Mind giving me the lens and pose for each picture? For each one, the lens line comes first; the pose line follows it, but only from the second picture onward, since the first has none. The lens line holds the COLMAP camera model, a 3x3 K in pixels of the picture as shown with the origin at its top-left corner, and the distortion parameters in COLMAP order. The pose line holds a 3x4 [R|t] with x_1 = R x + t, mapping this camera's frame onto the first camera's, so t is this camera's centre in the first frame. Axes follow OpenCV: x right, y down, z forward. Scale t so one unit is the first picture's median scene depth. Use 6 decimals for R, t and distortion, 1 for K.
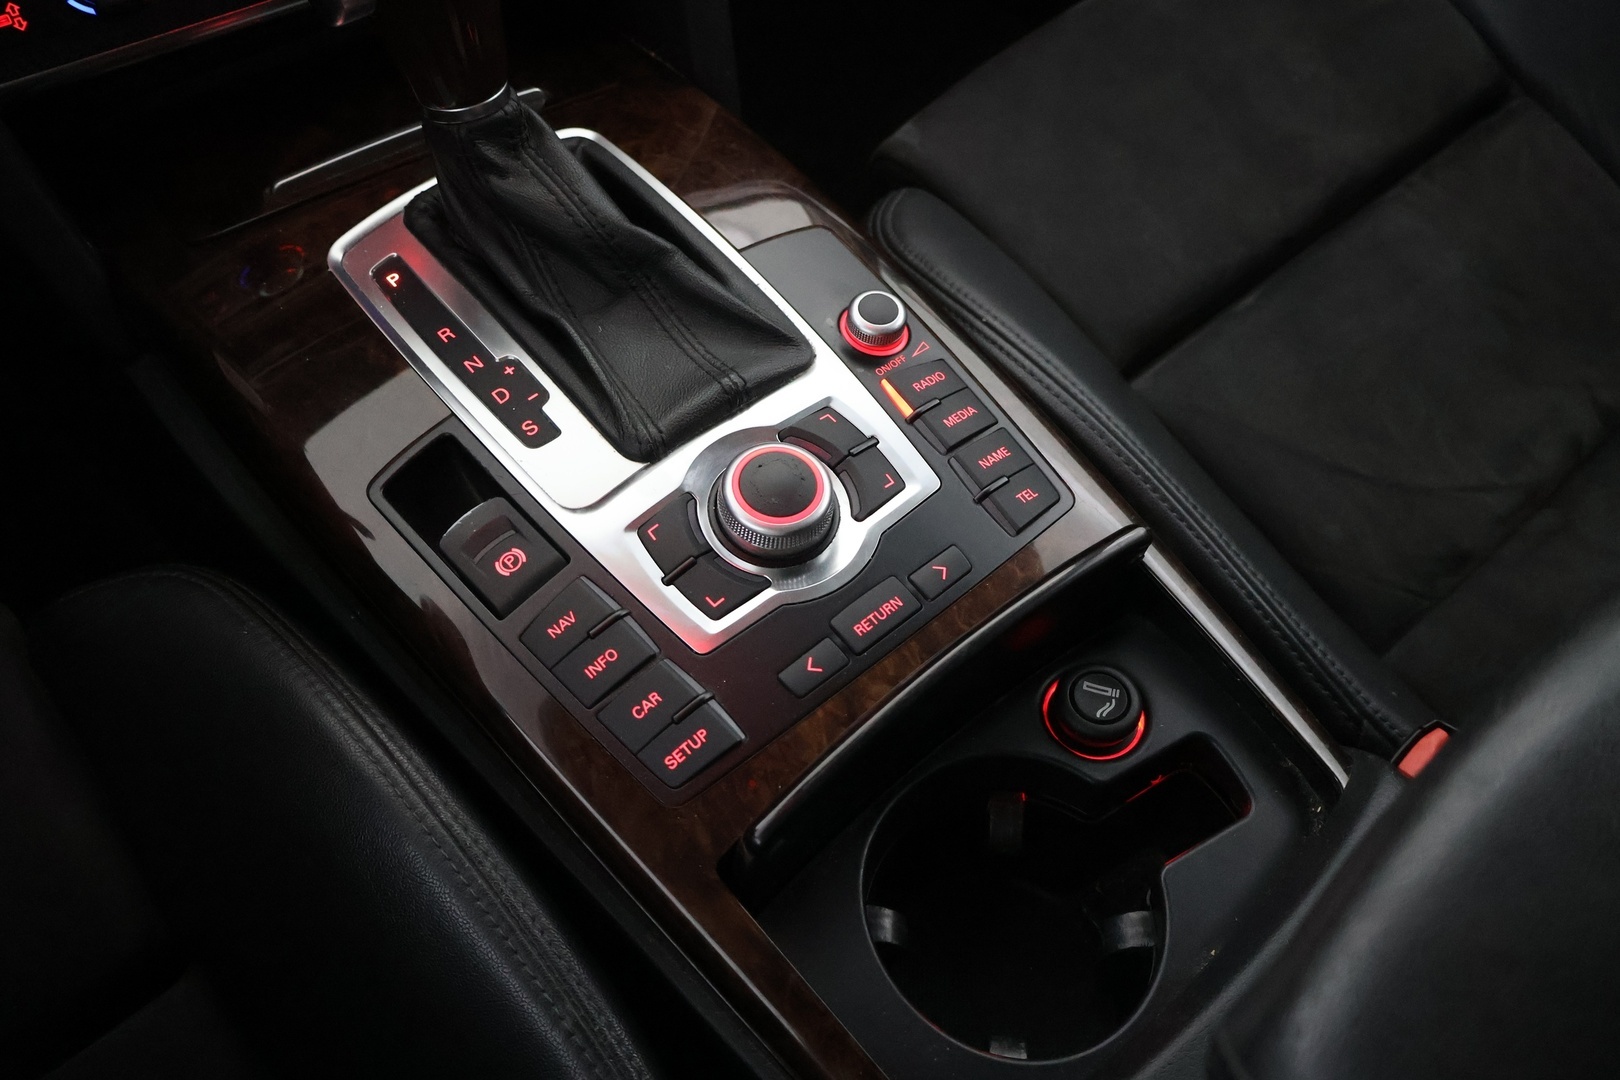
lens RADIAL K [[1363.2, 0, 810.4], [0, 1363.2, 540.6], [0, 0, 1]] dist [-0.003536, -0.001493]
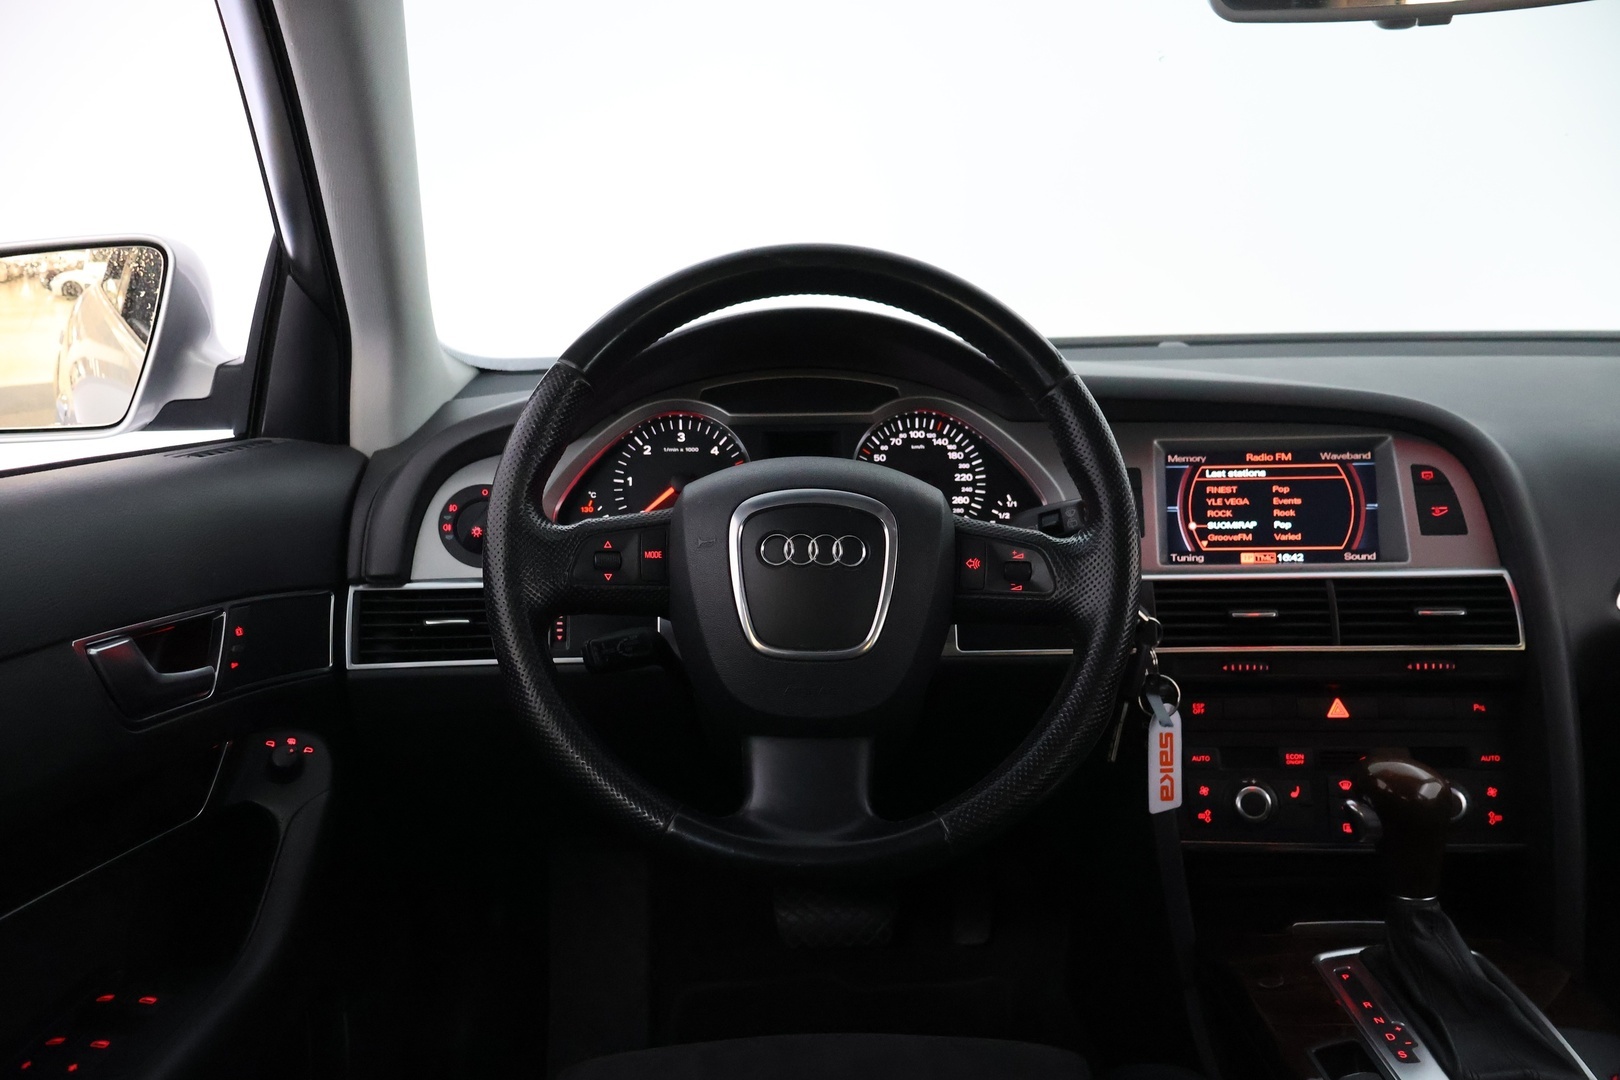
lens RADIAL K [[1363.2, 0, 809.8], [0, 1363.2, 526.3], [0, 0, 1]] dist [-0.003536, -0.001493]
pose [[0.771657, 0.072812, -0.631858, 0.275904], [-0.491795, 0.698278, -0.520139, 0.744814], [0.403340, 0.712114, 0.574640, -0.853538]]
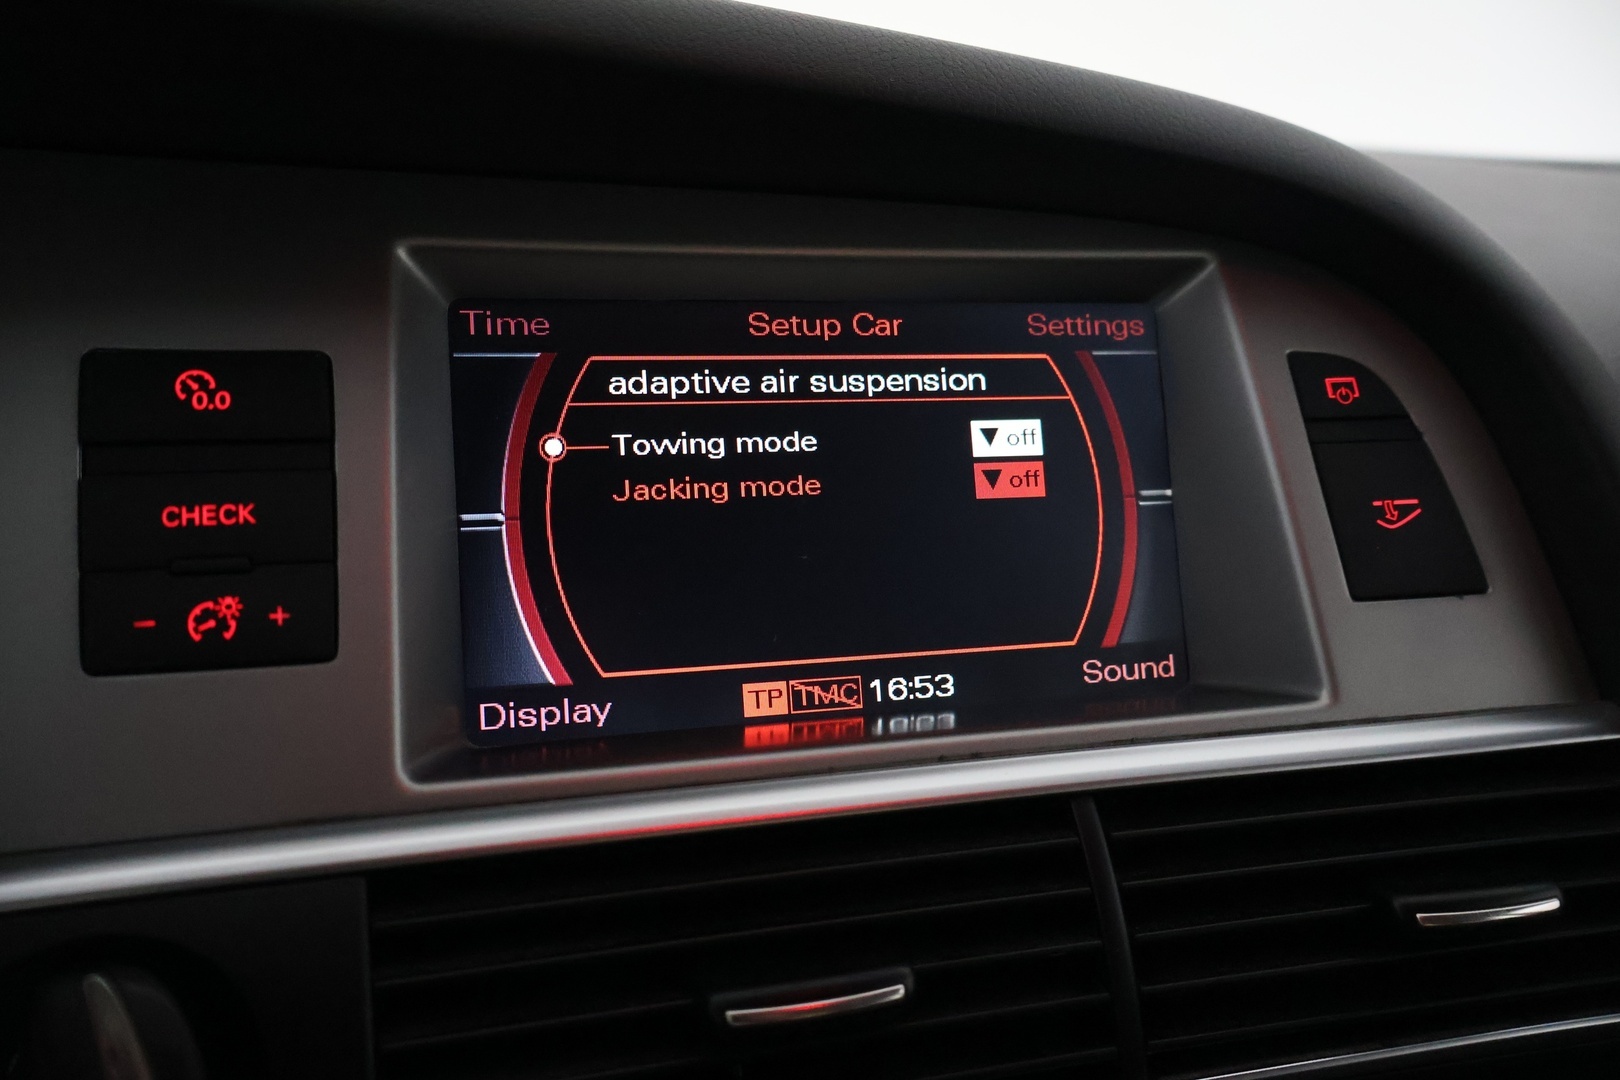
lens RADIAL K [[1363.2, 0, 812.6], [0, 1363.2, 538.0], [0, 0, 1]] dist [-0.003536, -0.001493]
pose [[0.957323, 0.067778, -0.280960, -0.428727], [-0.239138, 0.731691, -0.638311, -0.466768], [0.162312, 0.678258, 0.716673, 0.340702]]
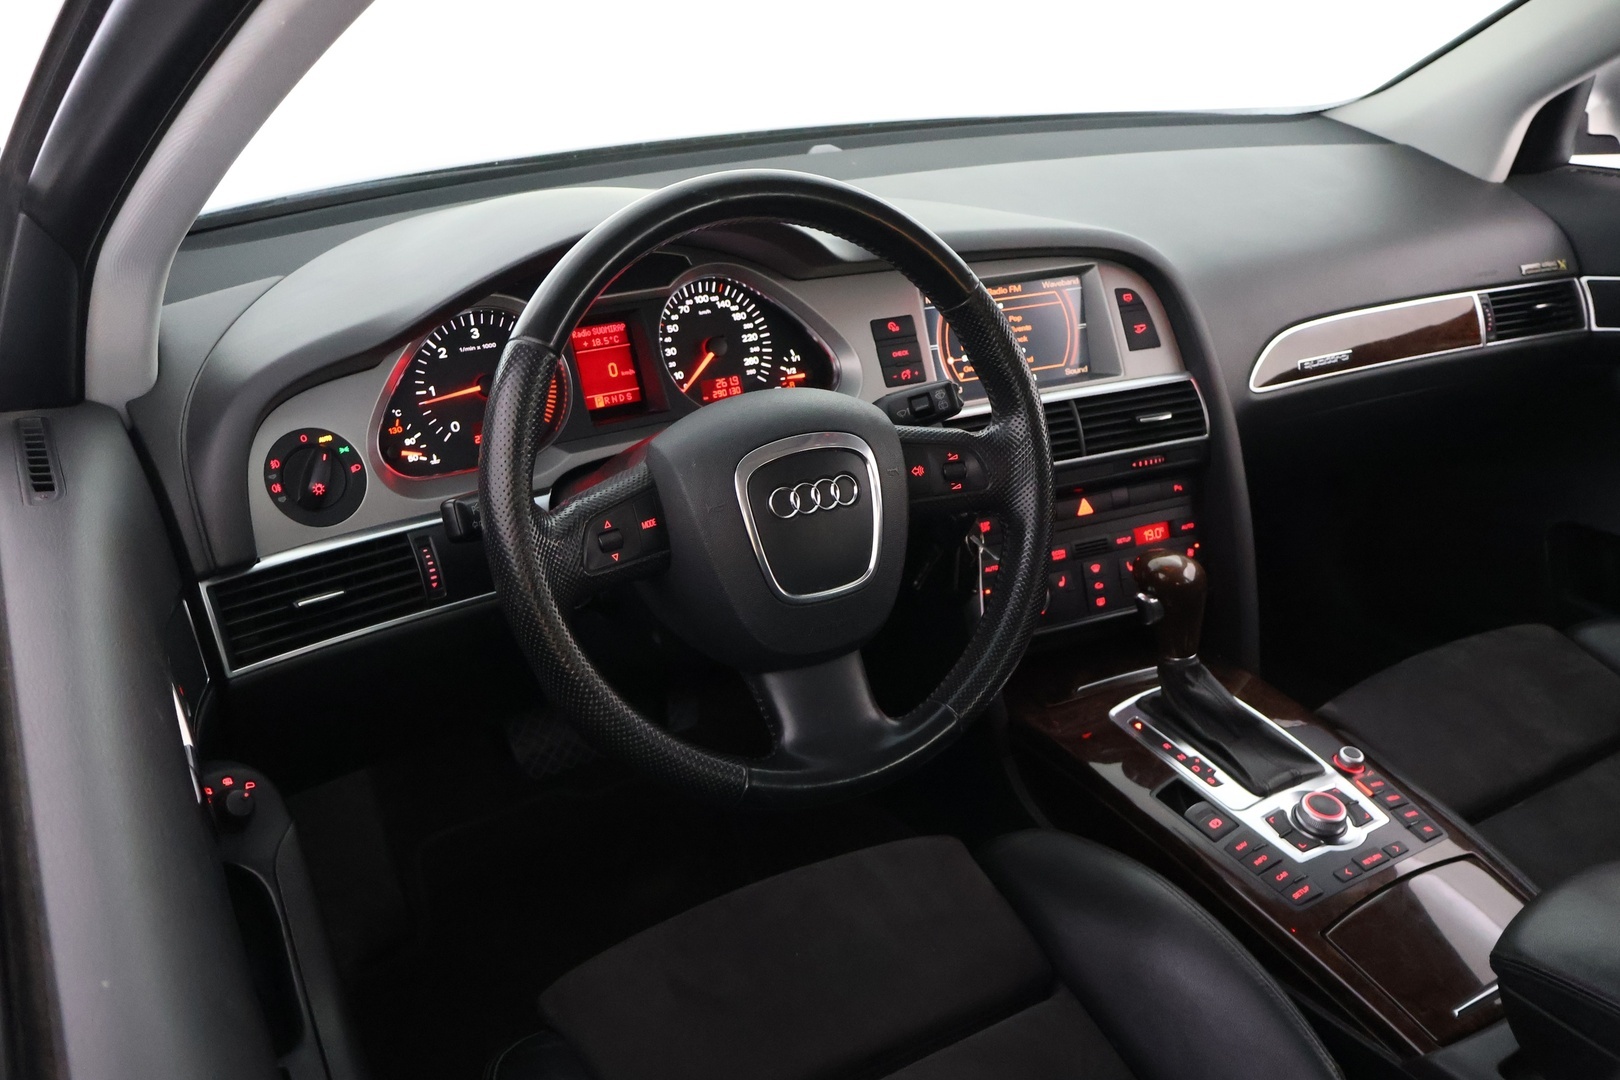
lens RADIAL K [[1363.2, 0, 807.4], [0, 1363.2, 541.1], [0, 0, 1]] dist [-0.003536, -0.001493]
pose [[0.983814, 0.055775, -0.170293, -0.510445], [-0.130523, 0.874177, -0.467737, 0.755307], [0.122778, 0.482394, 0.867307, -1.369896]]
